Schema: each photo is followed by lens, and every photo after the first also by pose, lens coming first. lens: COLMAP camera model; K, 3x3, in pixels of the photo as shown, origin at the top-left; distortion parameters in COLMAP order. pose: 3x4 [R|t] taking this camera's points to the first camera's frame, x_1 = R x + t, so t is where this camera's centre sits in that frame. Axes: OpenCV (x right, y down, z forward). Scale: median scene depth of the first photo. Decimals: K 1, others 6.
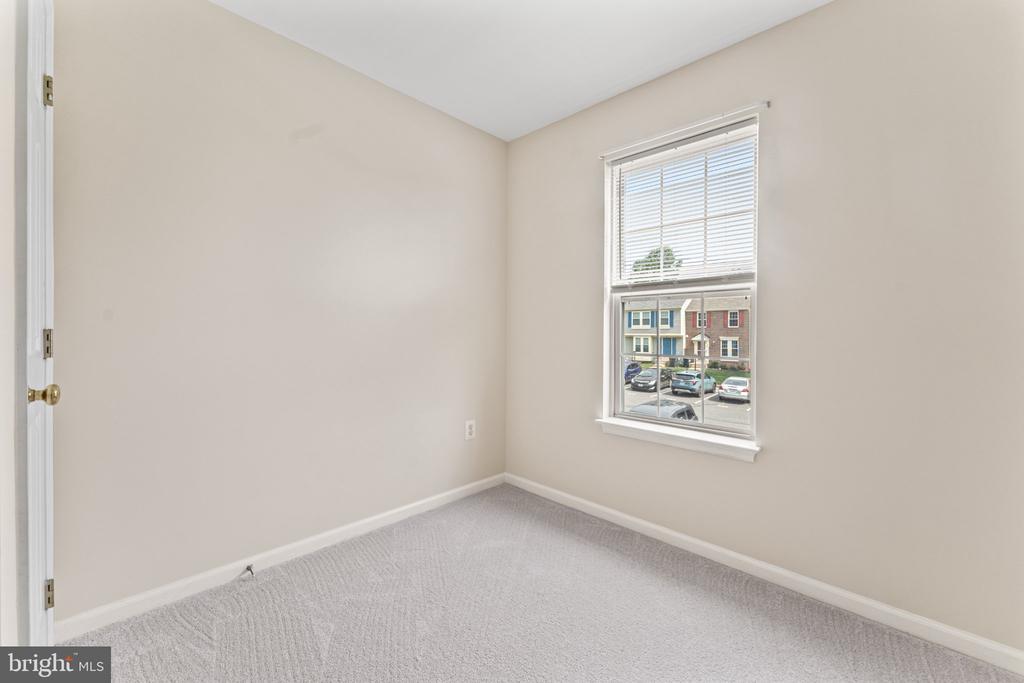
lens RADIAL K [[418.4, 0, 506.3], [0, 418.4, 342.8], [0, 0, 1]] dist [-0.001266, -0.000078]
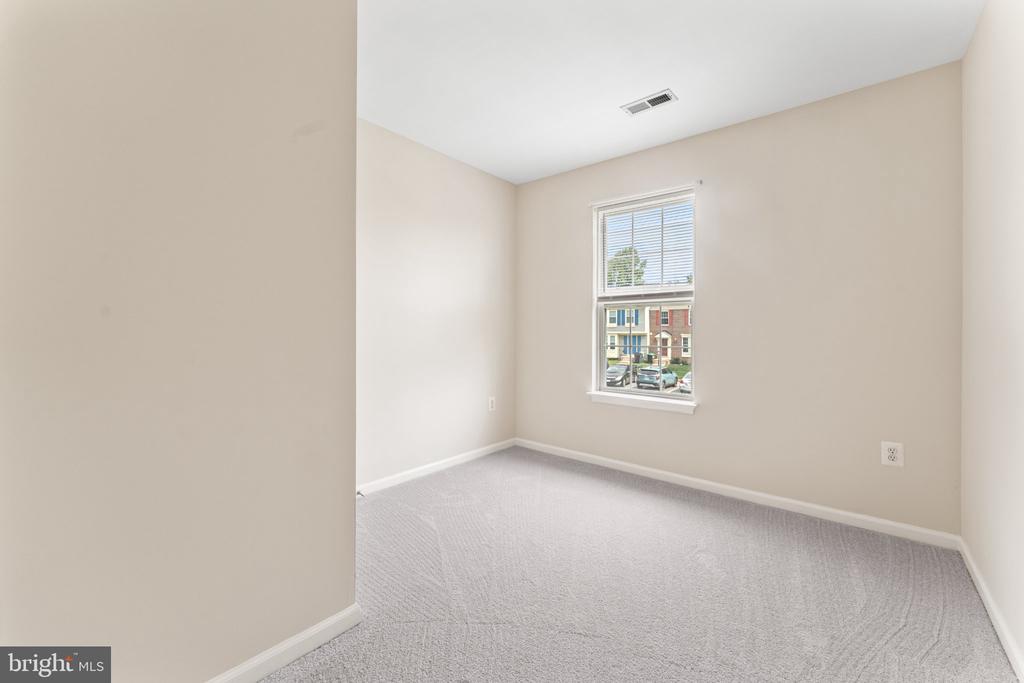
lens RADIAL K [[412.0, 0, 507.0], [0, 412.0, 341.7], [0, 0, 1]] dist [-0.000012, -0.000071]
pose [[0.997409, -0.005608, 0.071717, -0.128834], [0.005491, 0.999983, 0.001838, 0.007970], [-0.071726, -0.001439, 0.997423, -0.300010]]
